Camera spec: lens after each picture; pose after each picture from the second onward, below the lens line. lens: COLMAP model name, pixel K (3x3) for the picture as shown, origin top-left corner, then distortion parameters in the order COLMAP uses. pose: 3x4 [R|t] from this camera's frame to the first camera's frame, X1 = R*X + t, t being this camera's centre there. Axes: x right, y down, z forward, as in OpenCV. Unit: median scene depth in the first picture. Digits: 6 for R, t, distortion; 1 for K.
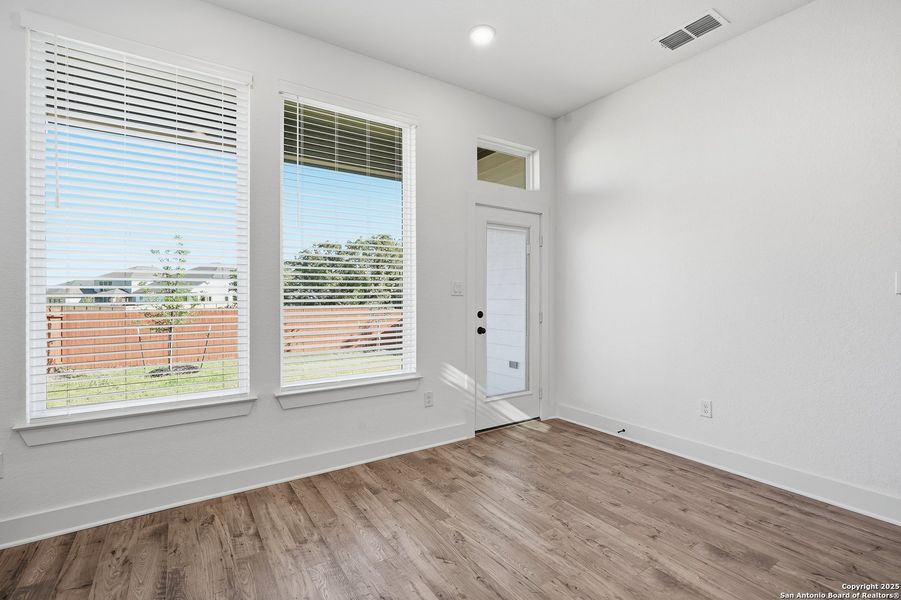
lens RADIAL K [[415.5, 0, 448.9], [0, 415.5, 293.5], [0, 0, 1]] dist [-0.018376, 0.007759]
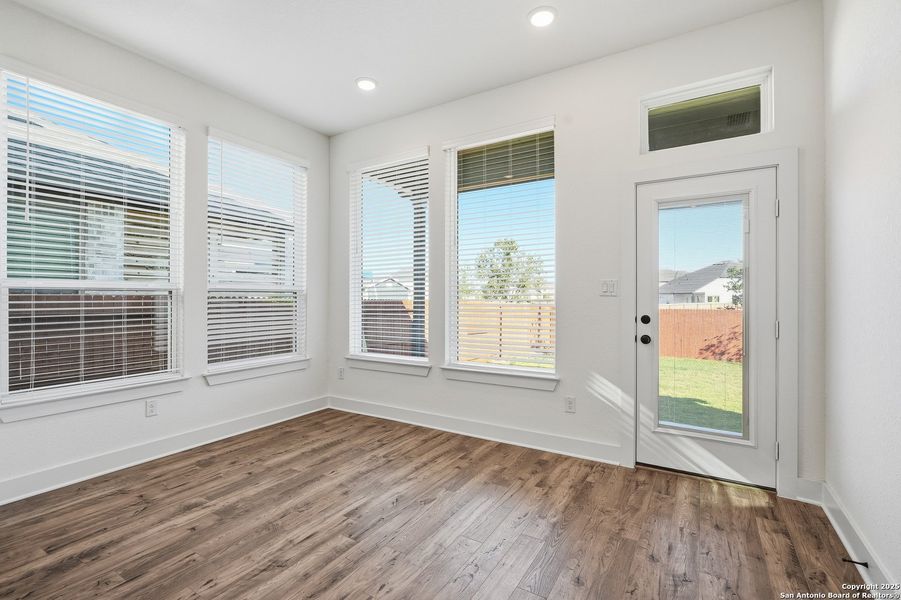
lens RADIAL K [[415.5, 0, 448.9], [0, 415.5, 293.5], [0, 0, 1]] dist [-0.018376, 0.007759]
pose [[0.416160, -0.005547, -0.909274, 0.771067], [0.005374, 0.999979, -0.003641, 0.000958], [0.909276, -0.003371, 0.416181, 0.385793]]
